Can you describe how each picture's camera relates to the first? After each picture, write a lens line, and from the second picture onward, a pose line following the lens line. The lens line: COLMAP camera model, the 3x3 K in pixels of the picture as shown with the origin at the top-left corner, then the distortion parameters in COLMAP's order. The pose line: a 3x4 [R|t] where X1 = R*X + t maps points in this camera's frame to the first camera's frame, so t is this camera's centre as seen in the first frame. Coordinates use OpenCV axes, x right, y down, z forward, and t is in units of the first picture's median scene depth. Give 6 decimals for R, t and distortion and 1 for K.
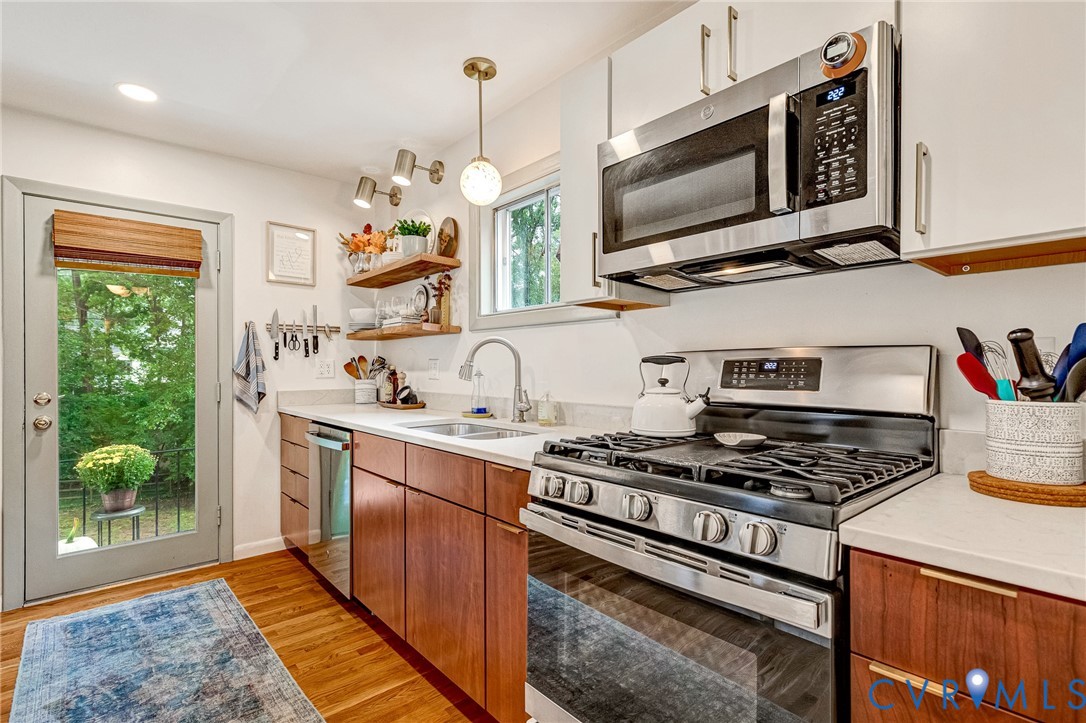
lens RADIAL K [[521.0, 0, 542.5], [0, 521.0, 364.2], [0, 0, 1]] dist [0.002837, 0.000192]
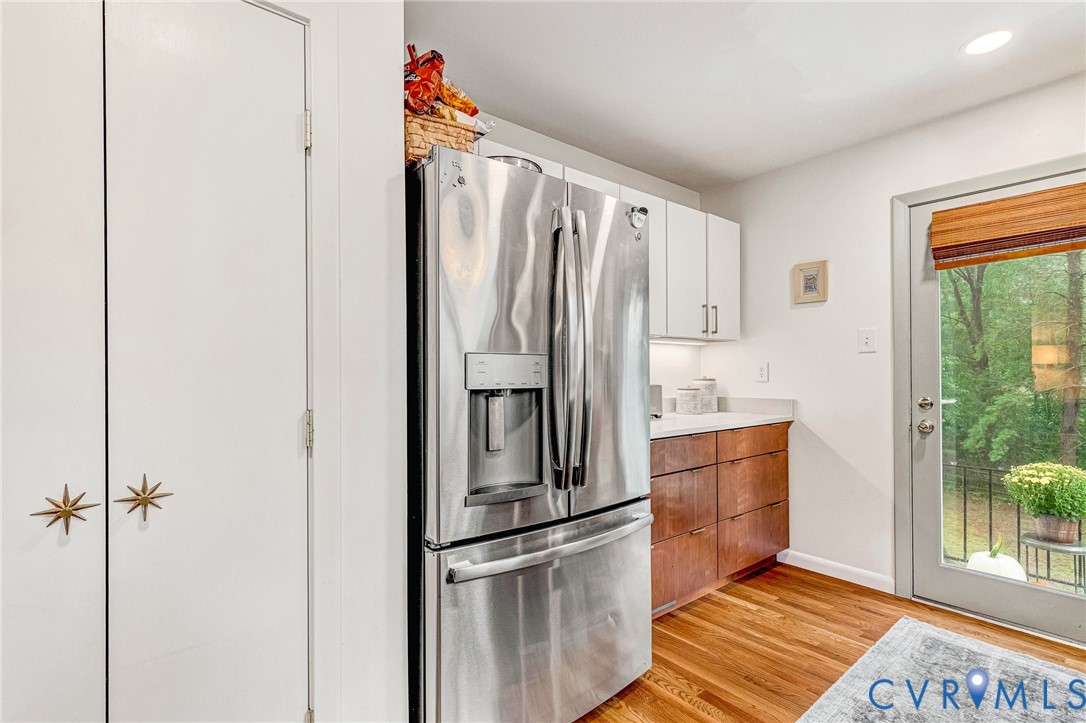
lens RADIAL K [[508.0, 0, 543.4], [0, 508.0, 369.8], [0, 0, 1]] dist [0.000952, 0.000182]
pose [[-0.030812, -0.000485, -0.999525, 0.052211], [0.005557, 0.999984, -0.000656, -0.001502], [0.999510, -0.005574, -0.030809, 0.287939]]
